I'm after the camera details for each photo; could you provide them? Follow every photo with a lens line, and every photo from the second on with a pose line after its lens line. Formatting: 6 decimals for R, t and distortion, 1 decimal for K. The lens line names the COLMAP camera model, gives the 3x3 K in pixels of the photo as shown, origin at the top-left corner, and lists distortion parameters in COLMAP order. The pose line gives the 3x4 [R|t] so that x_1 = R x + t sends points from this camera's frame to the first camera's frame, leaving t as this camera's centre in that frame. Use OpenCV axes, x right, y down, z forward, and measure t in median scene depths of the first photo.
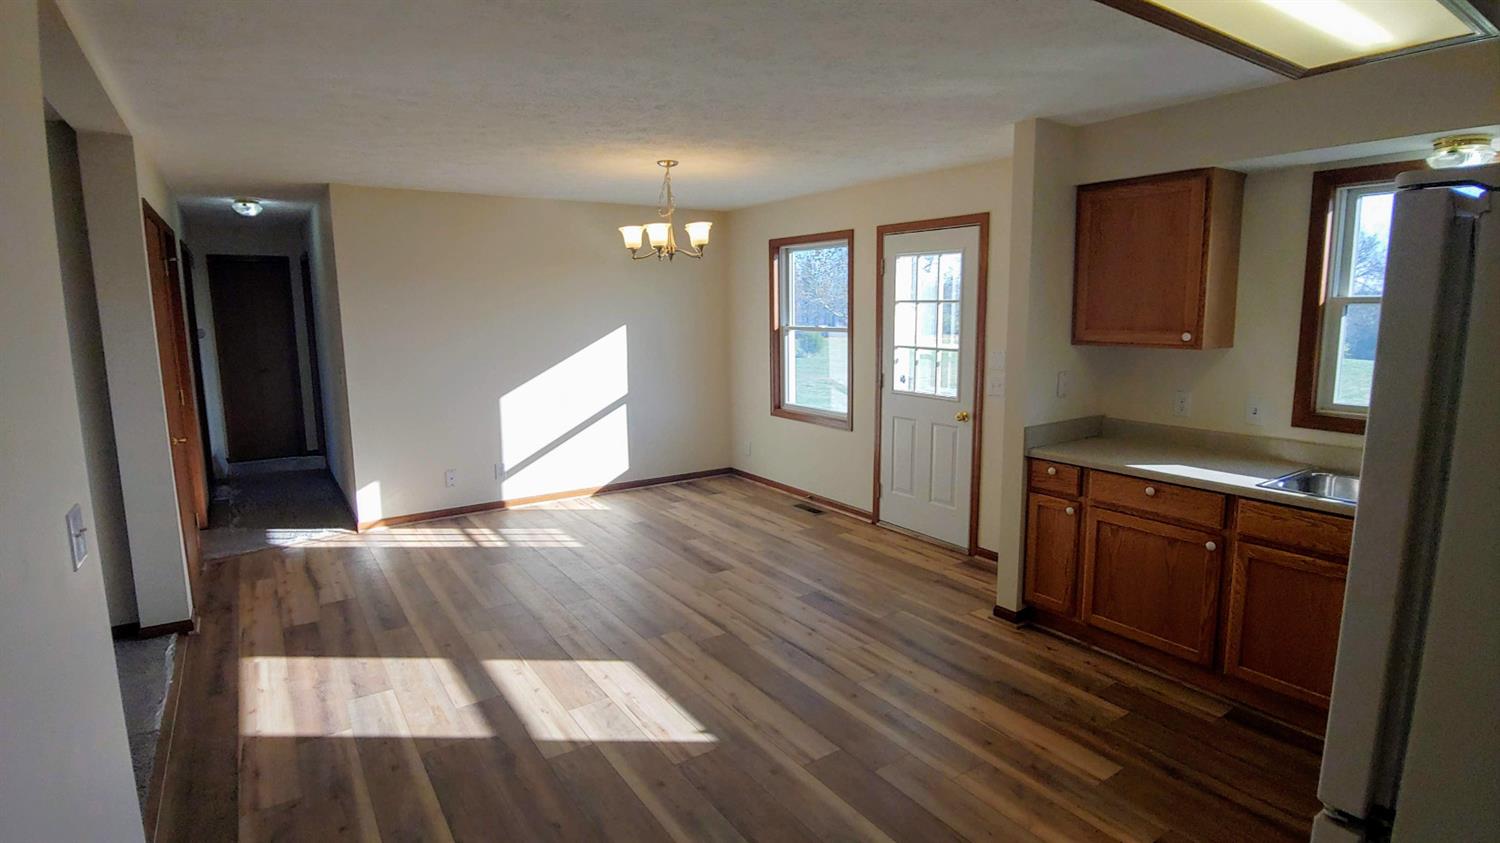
lens RADIAL K [[748.4, 0, 756.6], [0, 748.4, 410.2], [0, 0, 1]] dist [-0.016016, -0.002037]
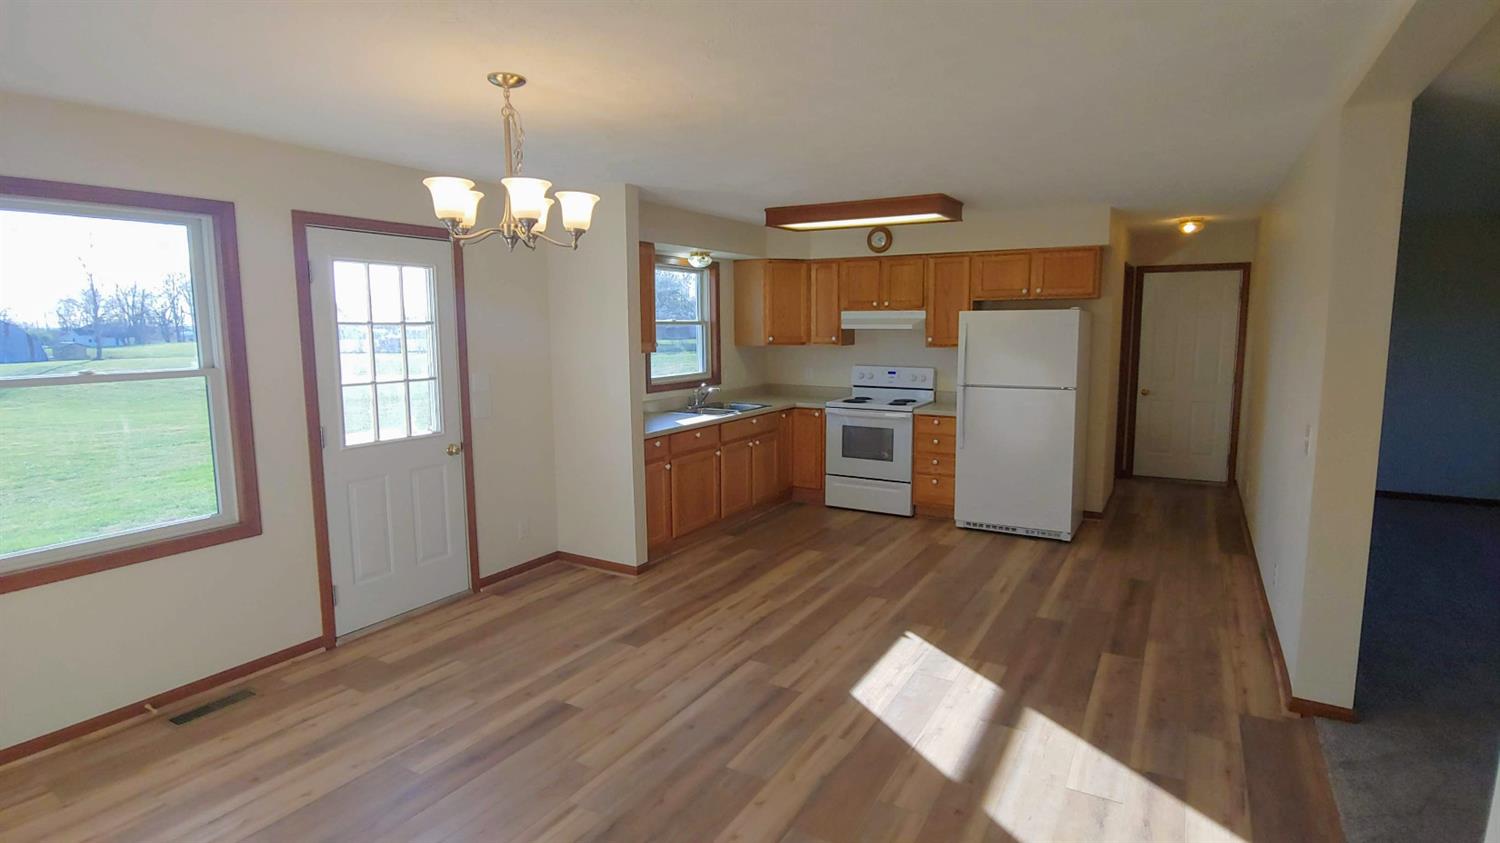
lens RADIAL K [[748.4, 0, 749.6], [0, 748.4, 410.6], [0, 0, 1]] dist [-0.016016, -0.002037]
pose [[-0.420993, -0.096329, 0.901934, -0.762546], [0.134414, 0.976742, 0.167058, -0.155906], [-0.897049, 0.191563, -0.398253, 1.141356]]
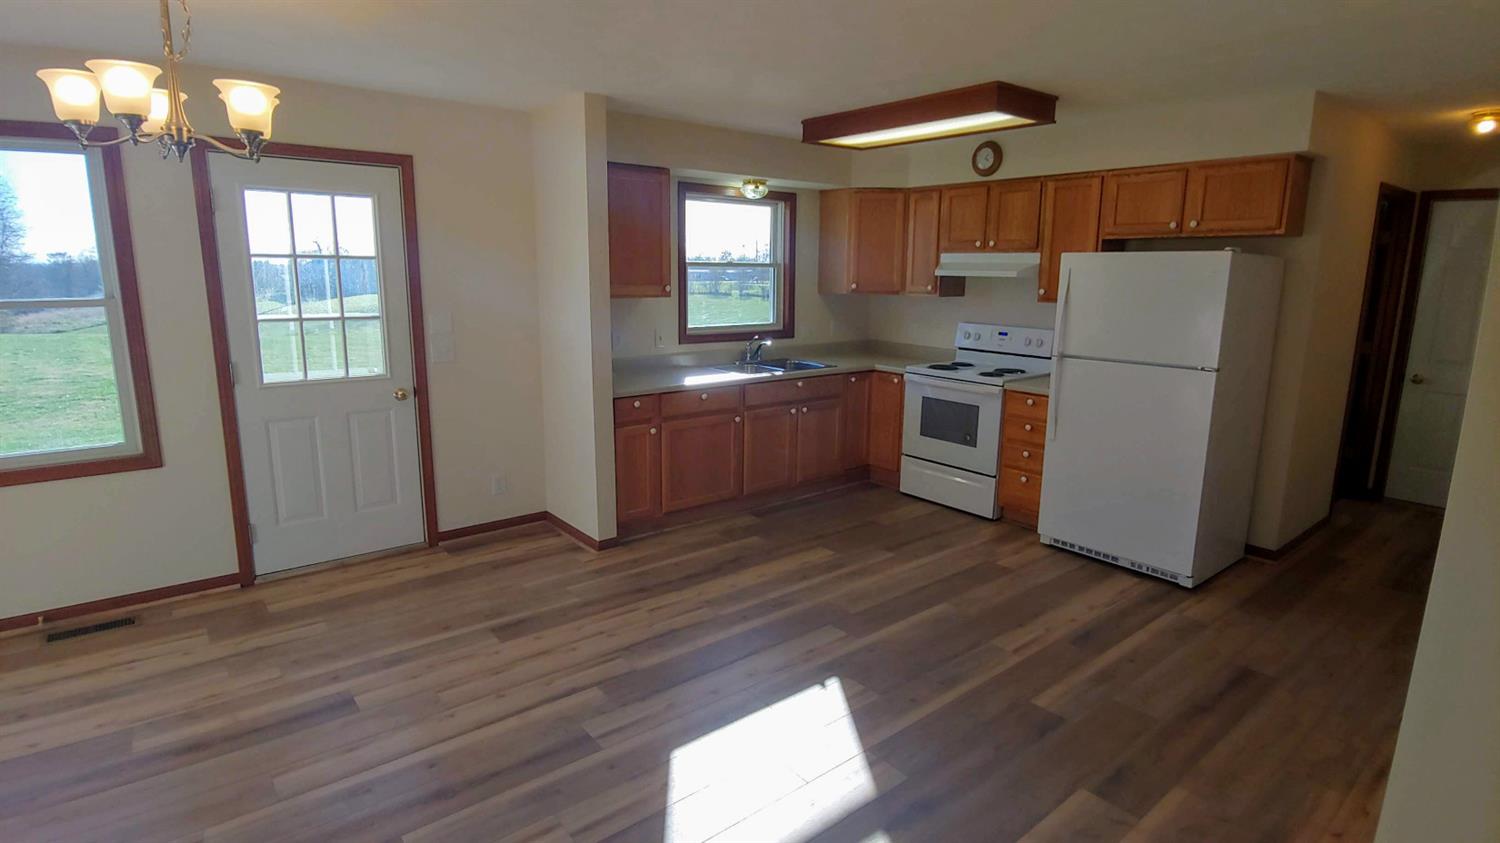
lens RADIAL K [[748.4, 0, 751.0], [0, 748.4, 410.2], [0, 0, 1]] dist [-0.016016, -0.002037]
pose [[-0.077288, -0.177982, 0.980994, -0.655574], [0.127910, 0.974036, 0.186797, -0.090354], [-0.988770, 0.139916, -0.052515, 0.724905]]
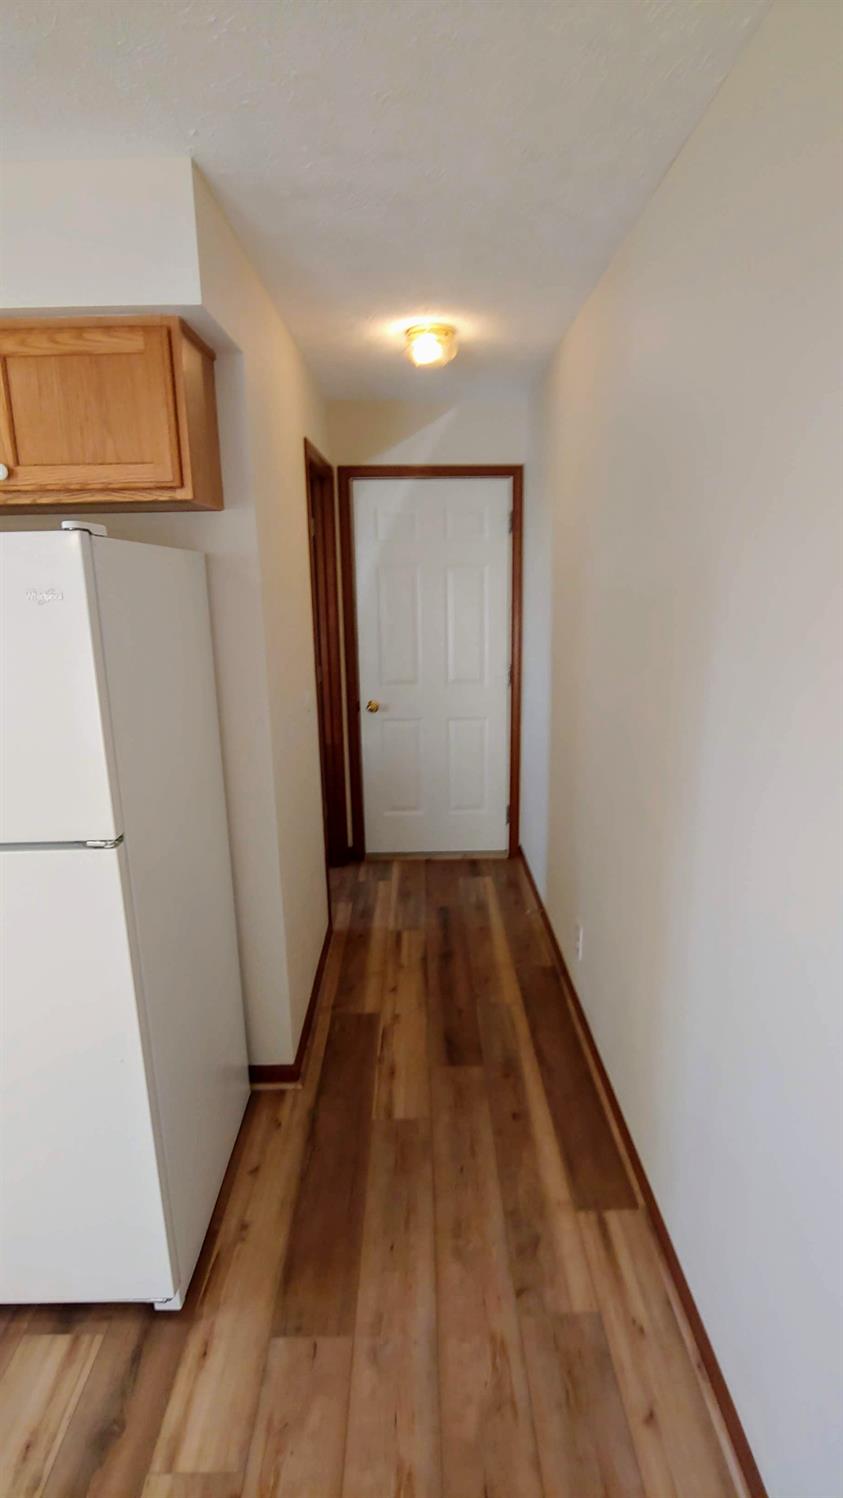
lens RADIAL K [[747.4, 0, 427.9], [0, 747.4, 762.0], [0, 0, 1]] dist [-0.016016, -0.002037]
pose [[-0.832389, -0.114731, 0.542186, -0.161016], [0.099218, 0.931678, 0.349474, -0.045274], [-0.545238, 0.344693, -0.764135, 0.324662]]
